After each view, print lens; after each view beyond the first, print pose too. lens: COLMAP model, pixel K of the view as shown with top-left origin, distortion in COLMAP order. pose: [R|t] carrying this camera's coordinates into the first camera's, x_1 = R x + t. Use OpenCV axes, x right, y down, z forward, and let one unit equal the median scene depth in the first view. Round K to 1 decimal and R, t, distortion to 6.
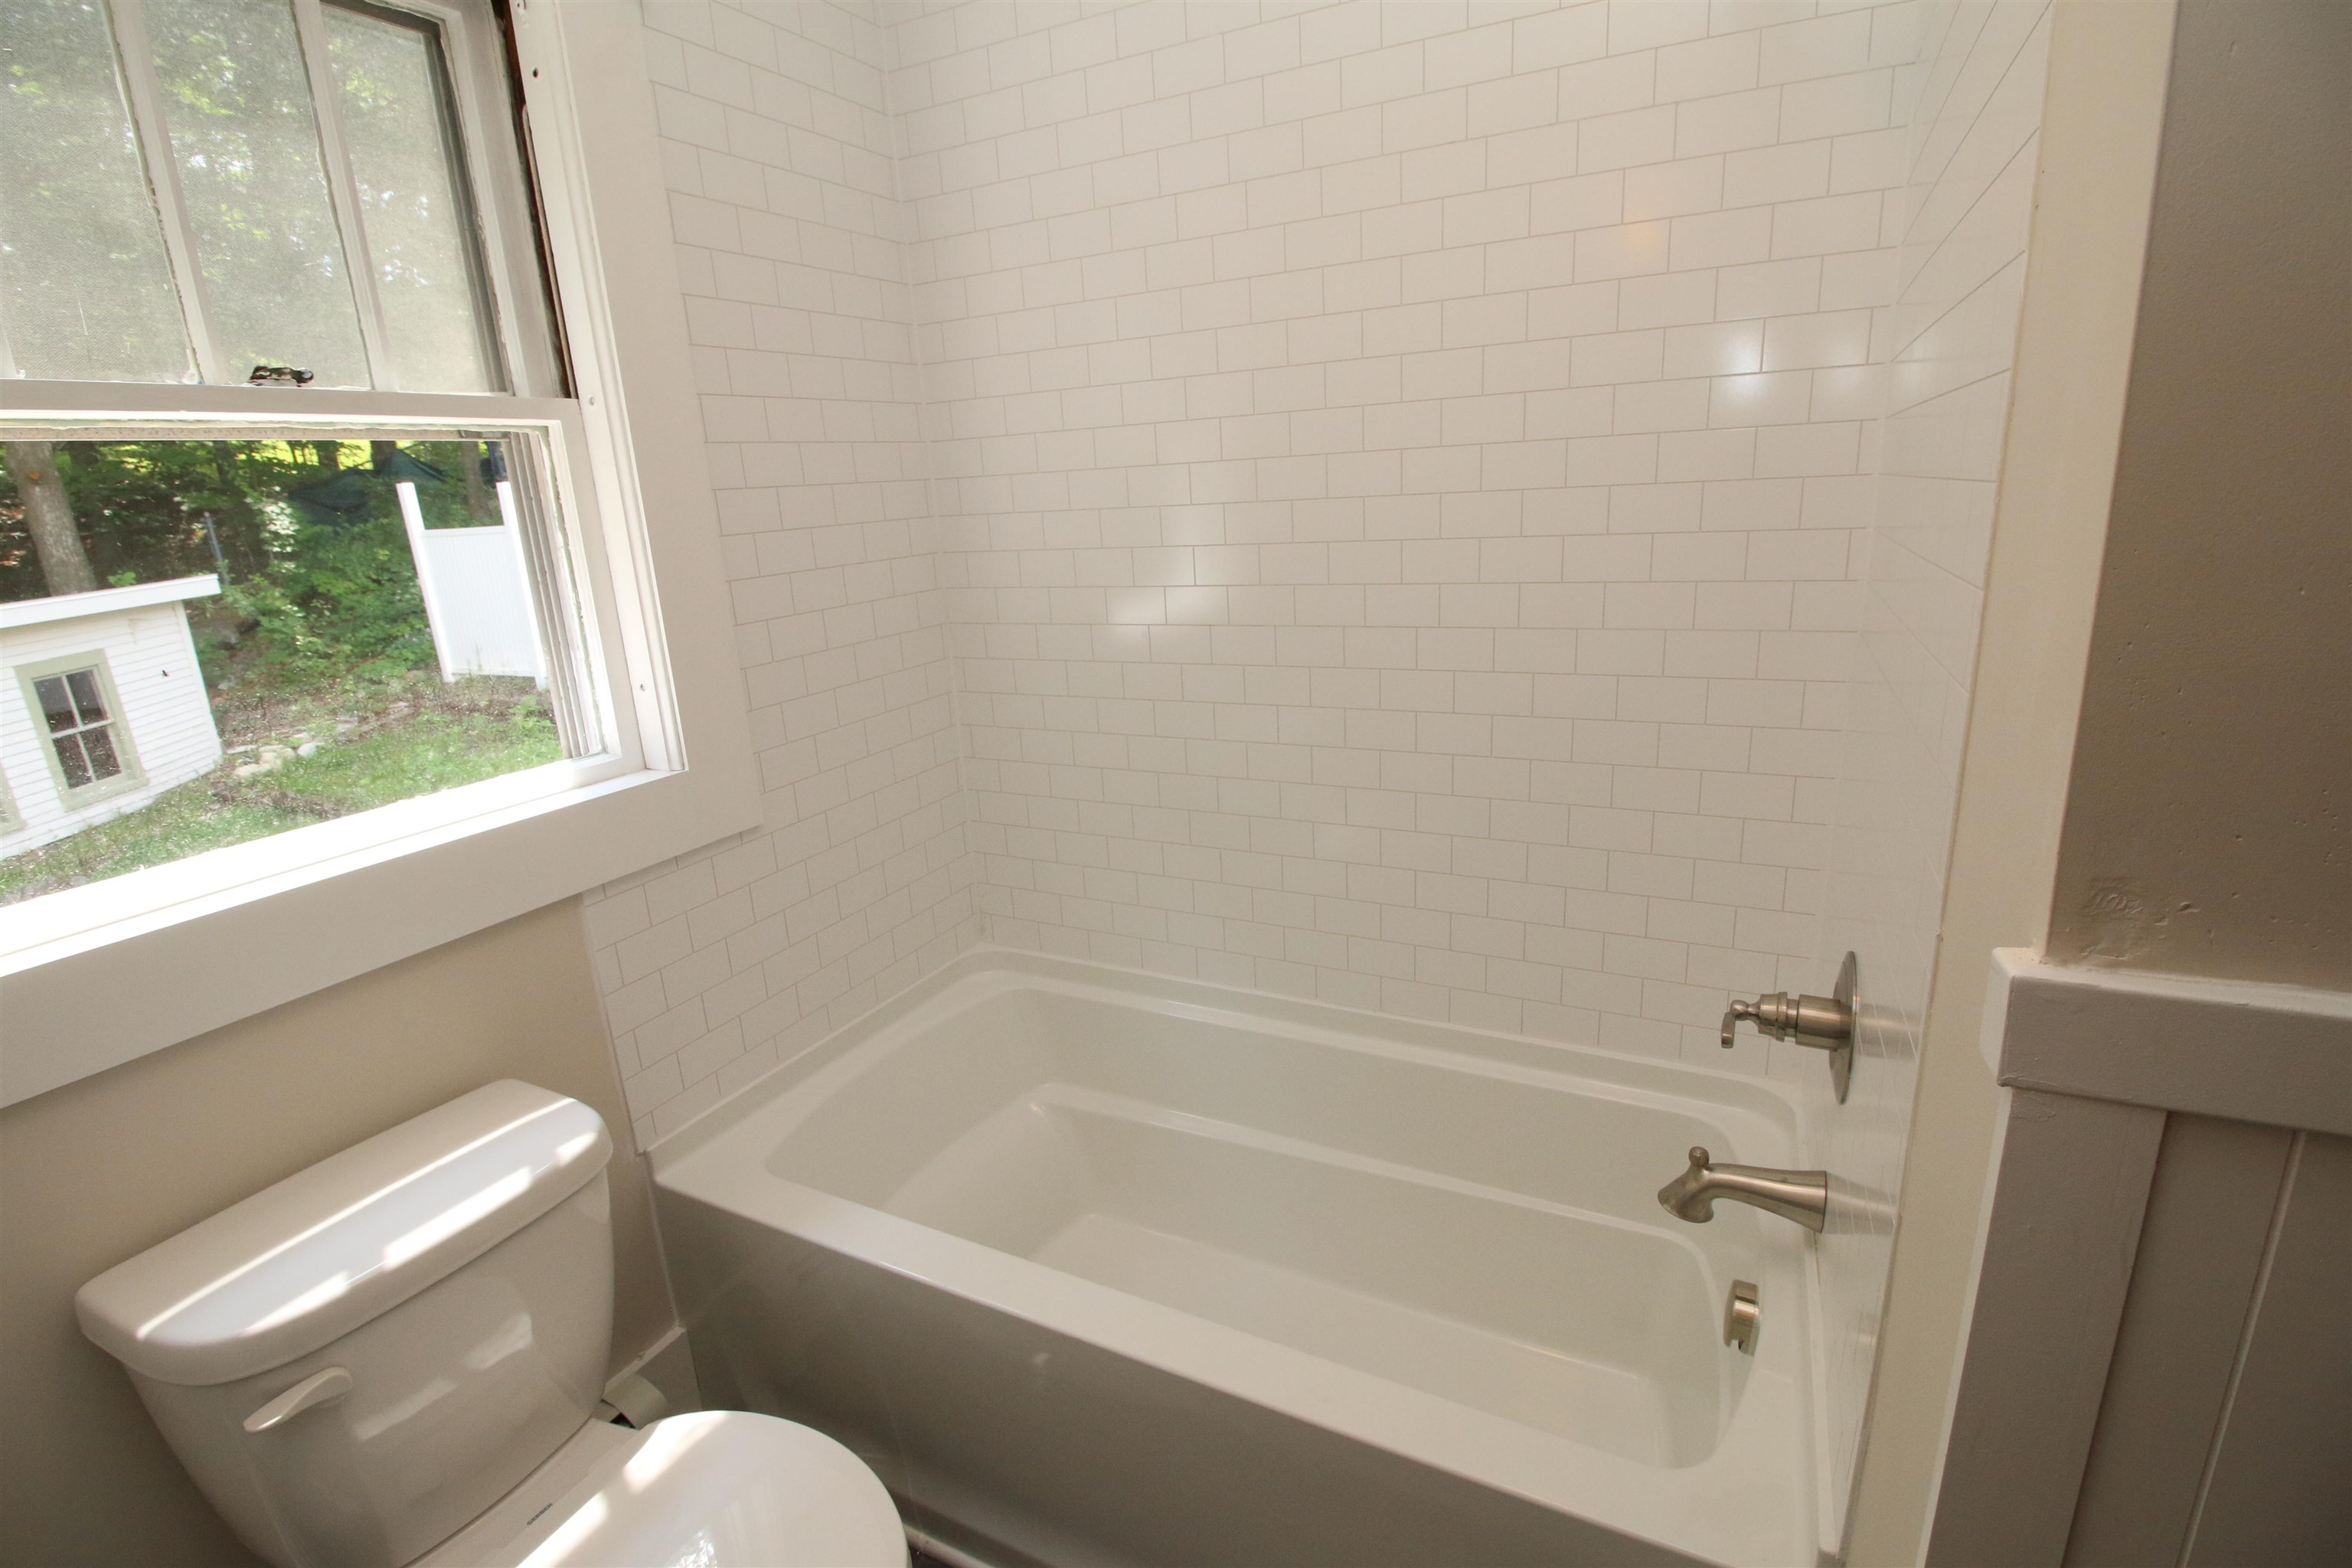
lens RADIAL K [[1080.5, 0, 1180.2], [0, 1080.5, 779.2], [0, 0, 1]] dist [0.001296, -0.020996]
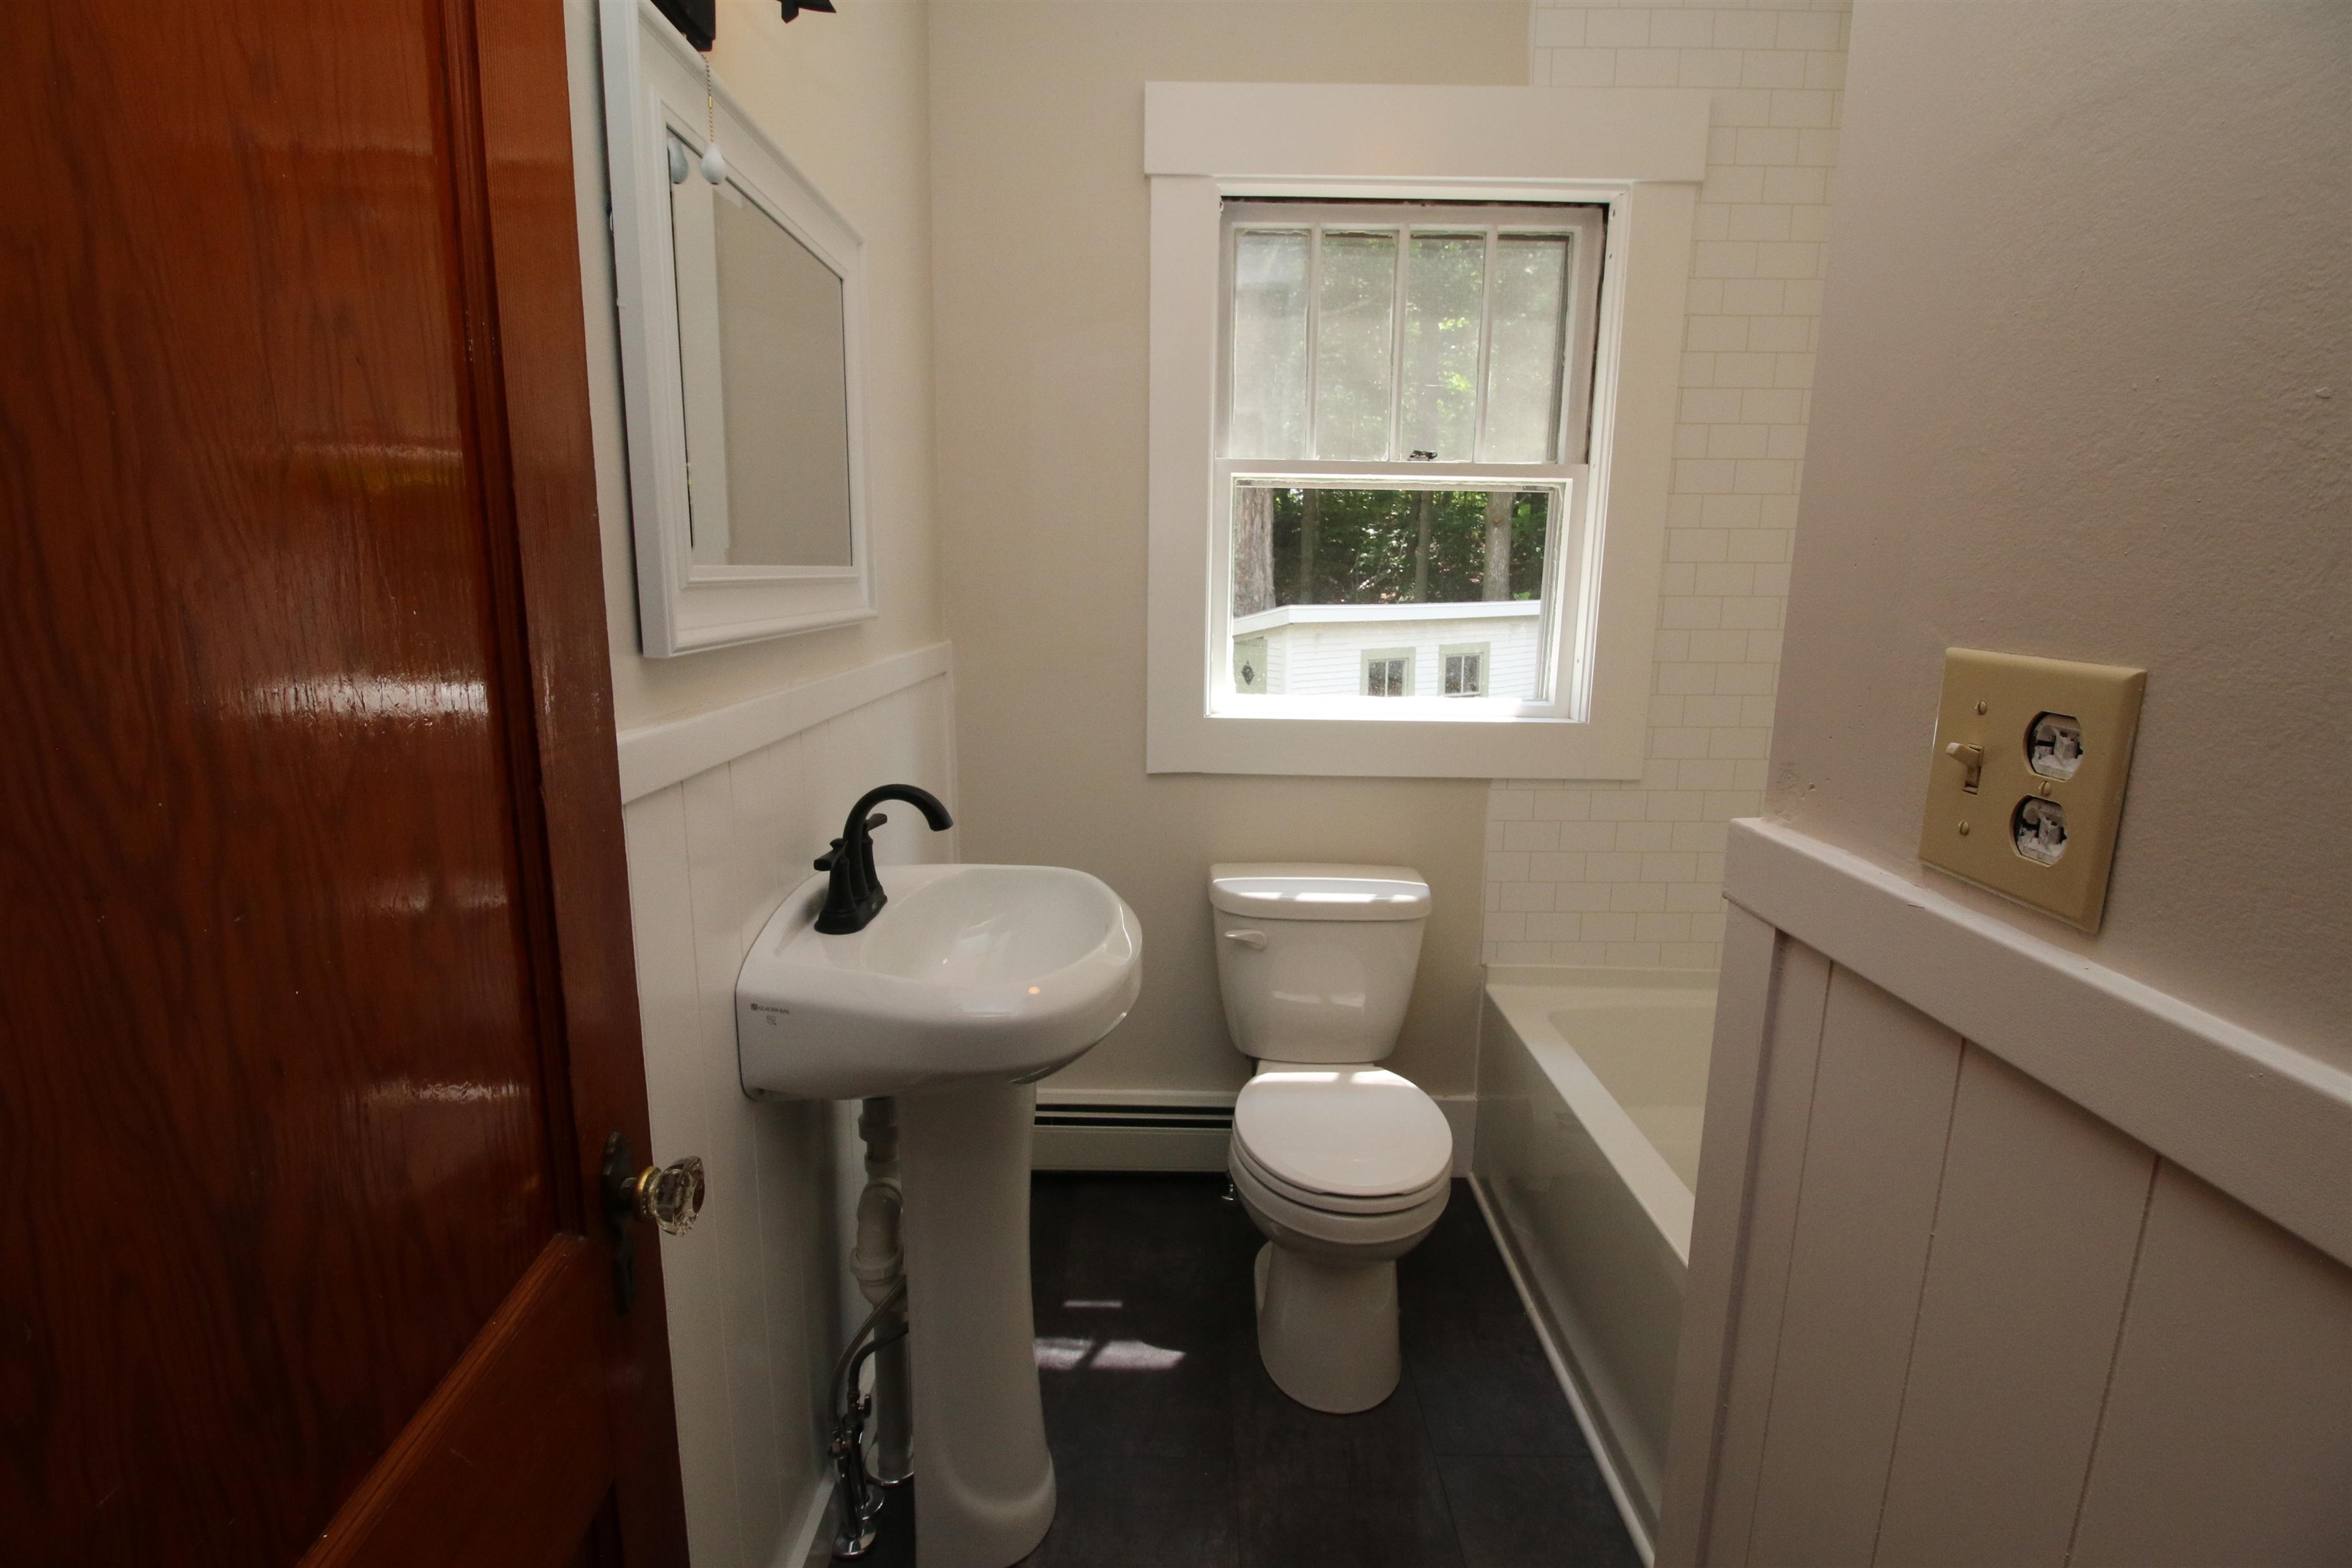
lens RADIAL K [[1079.6, 0, 1178.2], [0, 1079.6, 782.5], [0, 0, 1]] dist [-0.008756, -0.009239]
pose [[0.451282, 0.225473, -0.863427, 0.674837], [-0.266598, 0.957432, 0.110680, 0.067573], [0.851628, 0.180240, 0.492182, -0.171875]]
